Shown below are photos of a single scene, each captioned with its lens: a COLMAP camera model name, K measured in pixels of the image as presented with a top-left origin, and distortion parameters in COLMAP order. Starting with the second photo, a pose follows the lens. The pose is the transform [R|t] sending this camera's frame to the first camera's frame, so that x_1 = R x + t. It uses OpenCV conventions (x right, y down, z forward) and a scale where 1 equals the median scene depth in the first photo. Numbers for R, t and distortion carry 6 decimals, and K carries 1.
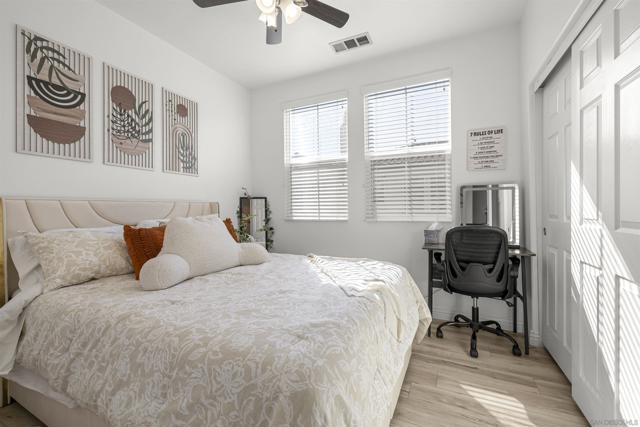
lens RADIAL K [[281.4, 0, 320.8], [0, 281.4, 215.1], [0, 0, 1]] dist [0.000200, -0.000023]
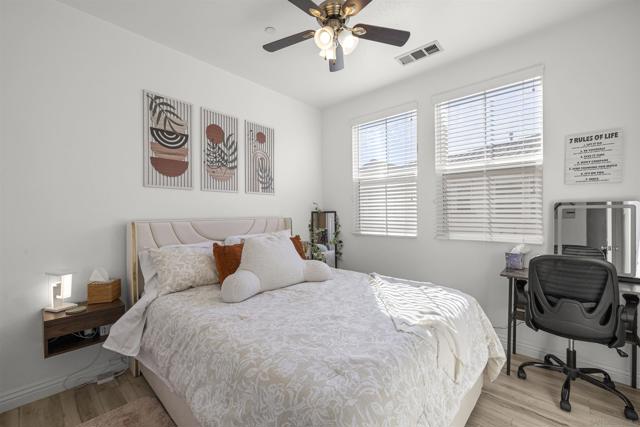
lens RADIAL K [[281.4, 0, 320.8], [0, 281.4, 215.1], [0, 0, 1]] dist [0.000200, -0.000023]
pose [[0.955326, 0.005366, -0.295504, 0.100183], [-0.002621, 0.999950, 0.009684, -0.097027], [0.295541, -0.008476, 0.955292, -0.020181]]
